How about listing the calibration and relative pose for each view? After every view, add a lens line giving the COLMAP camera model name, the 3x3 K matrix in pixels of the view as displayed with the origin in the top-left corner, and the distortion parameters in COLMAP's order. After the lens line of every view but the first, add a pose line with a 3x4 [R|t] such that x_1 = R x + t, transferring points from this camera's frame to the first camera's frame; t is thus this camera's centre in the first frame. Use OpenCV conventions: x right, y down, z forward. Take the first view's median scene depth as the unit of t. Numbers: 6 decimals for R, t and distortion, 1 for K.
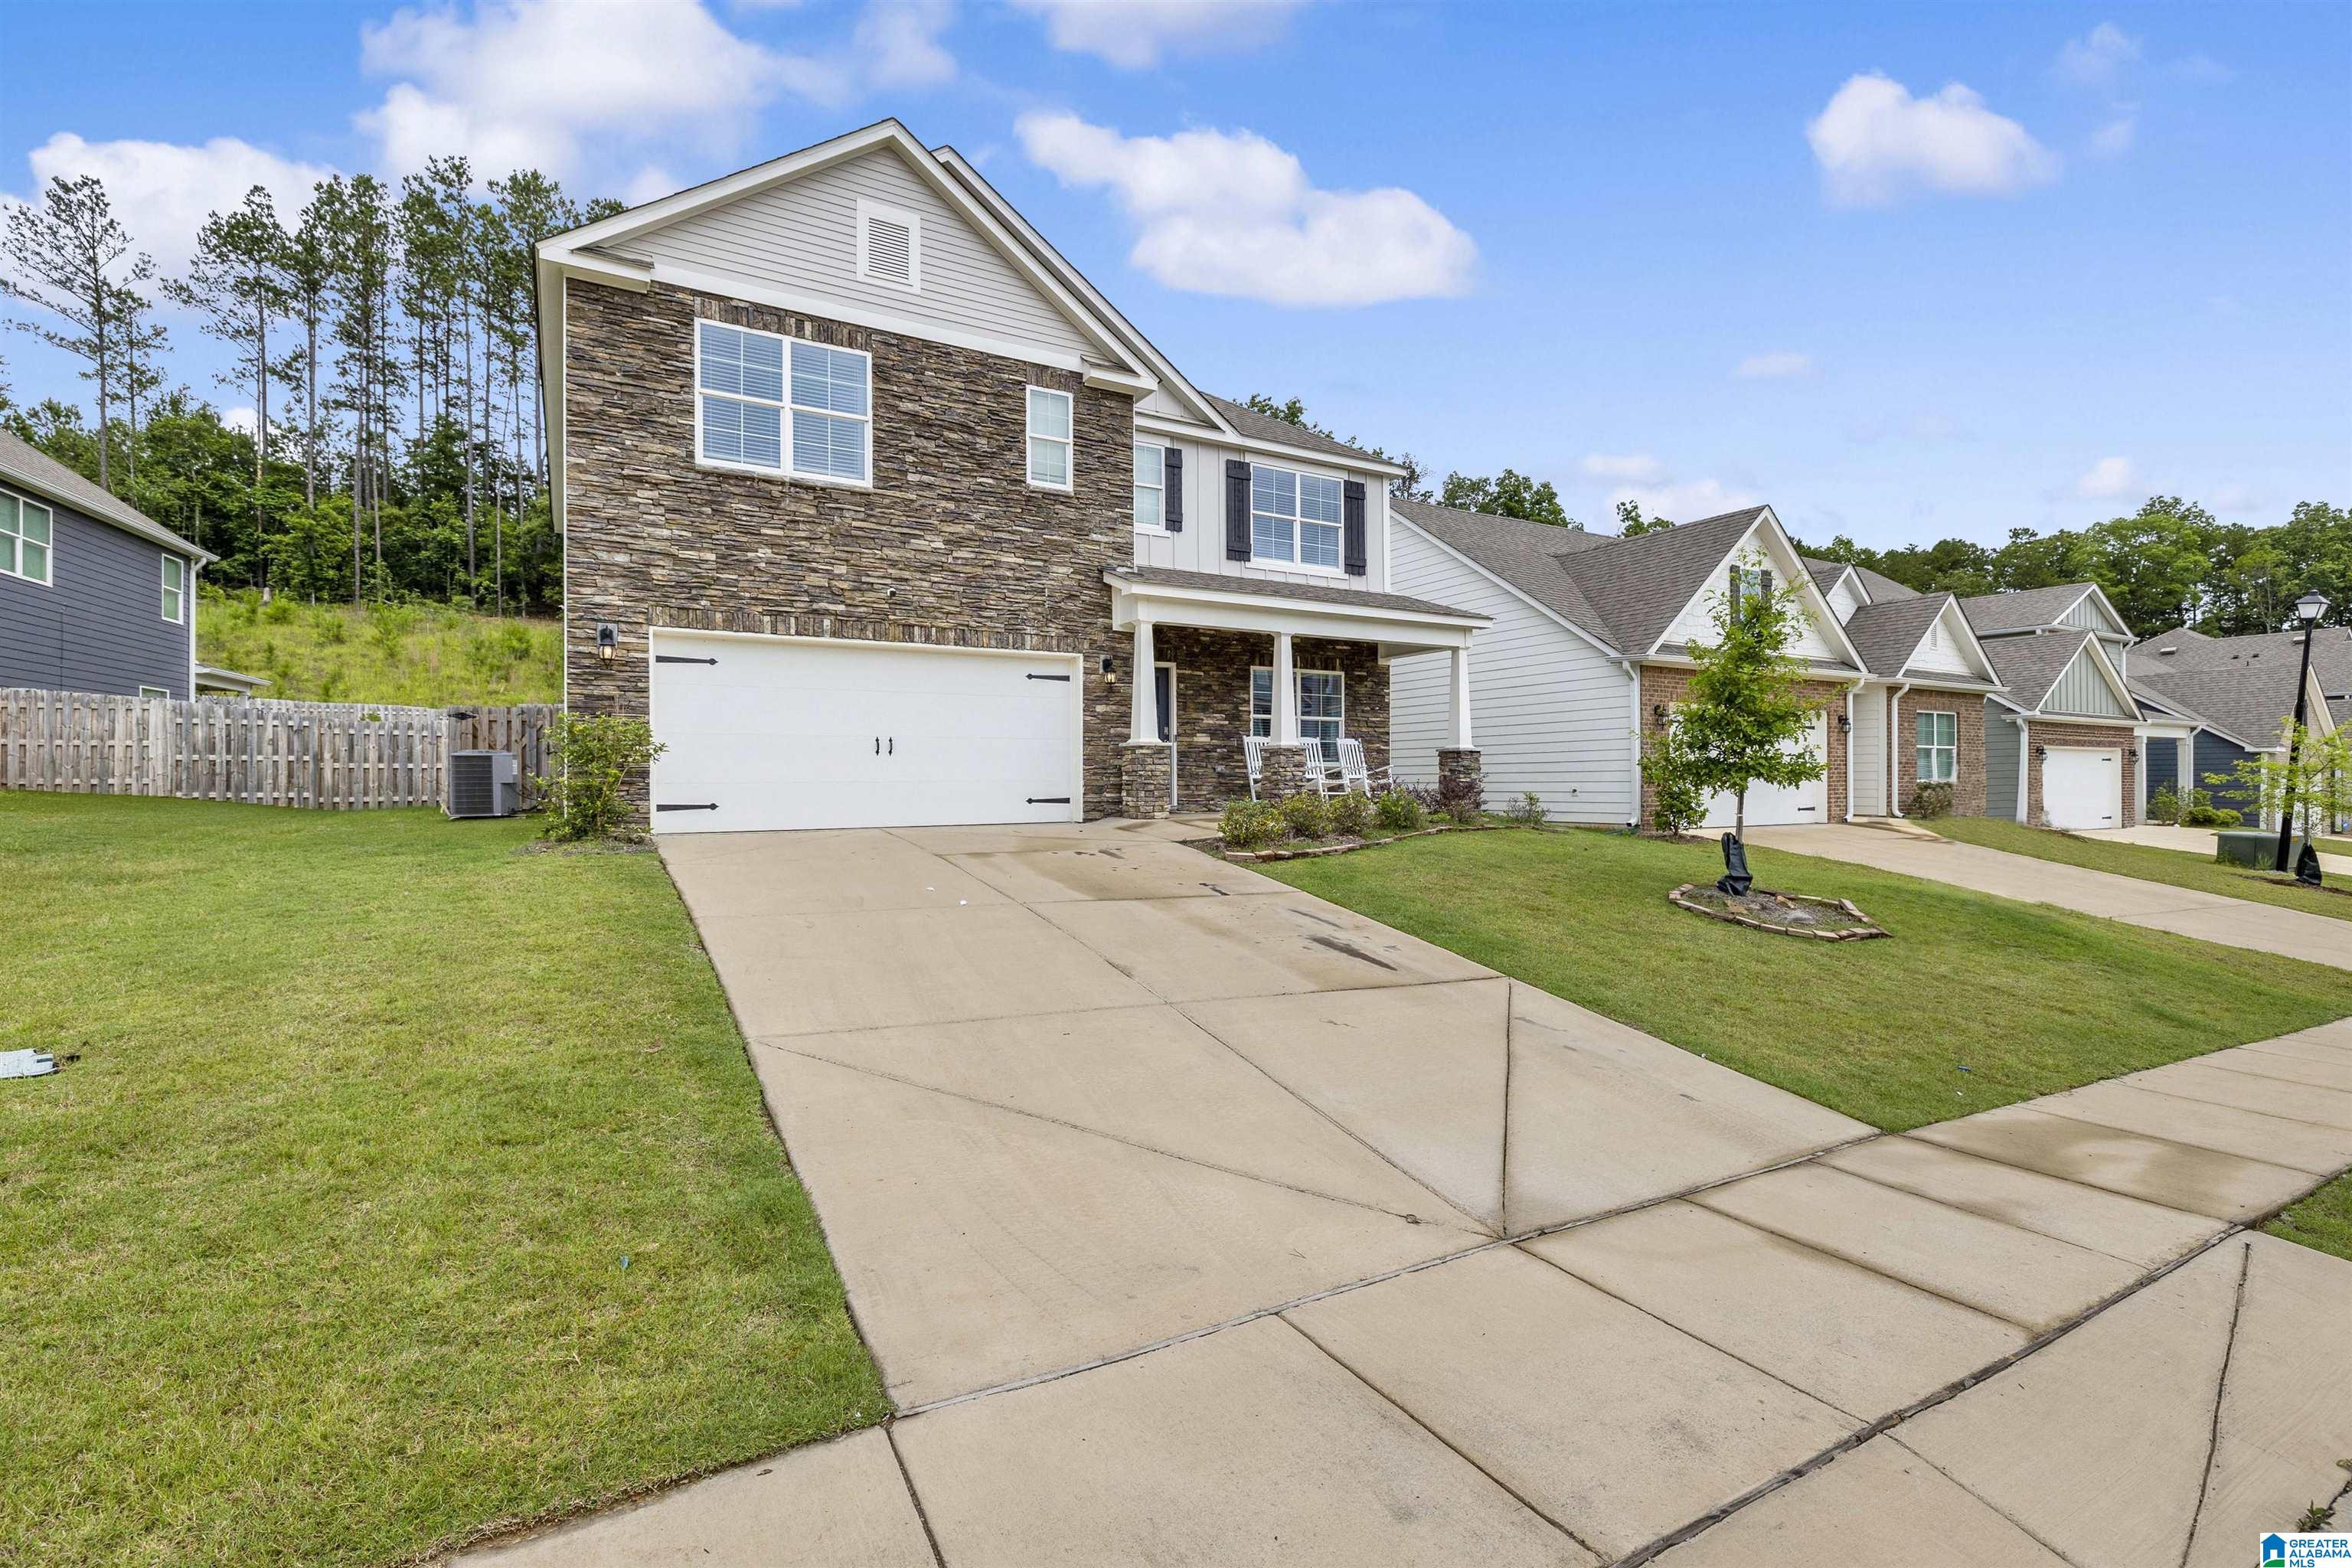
lens RADIAL K [[1050.5, 0, 1165.5], [0, 1050.5, 778.4], [0, 0, 1]] dist [0.002273, 0.000531]
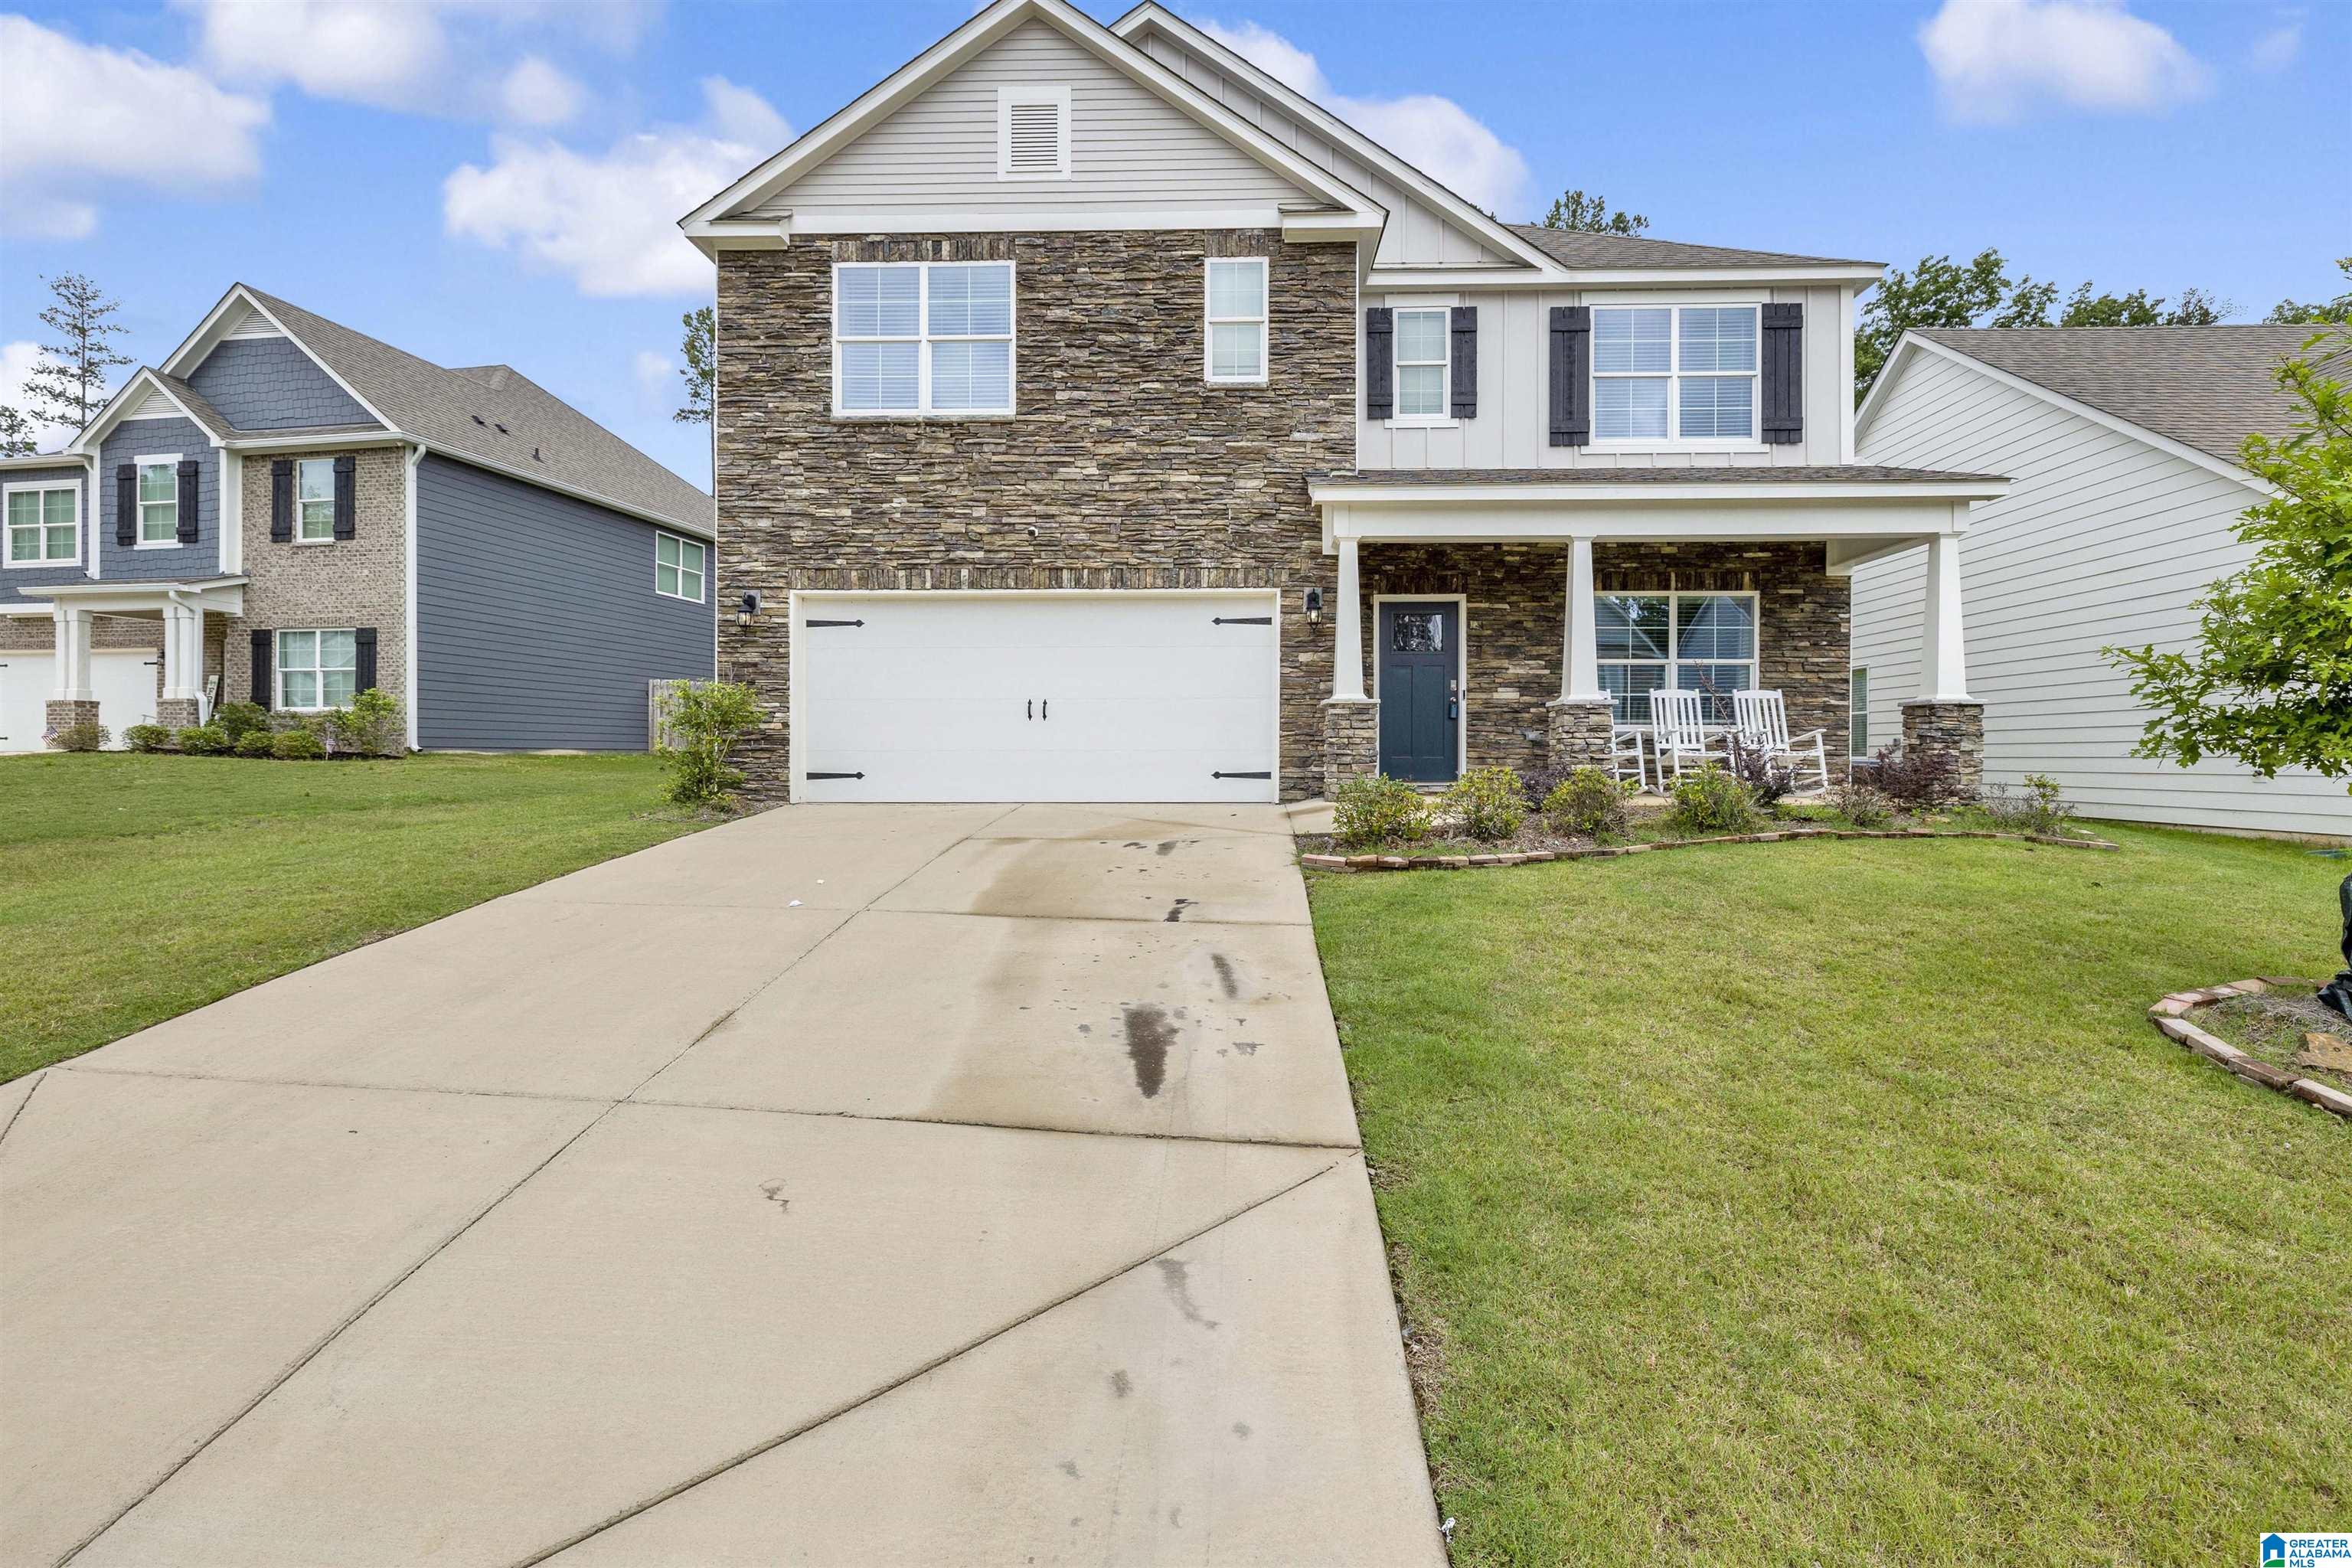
lens RADIAL K [[1050.5, 0, 1196.4], [0, 1050.5, 759.5], [0, 0, 1]] dist [0.002273, 0.000531]
pose [[0.845647, 0.008088, -0.533682, 0.303312], [-0.003657, 0.999950, 0.009360, 0.002057], [0.533731, -0.005964, 0.845634, 0.321249]]
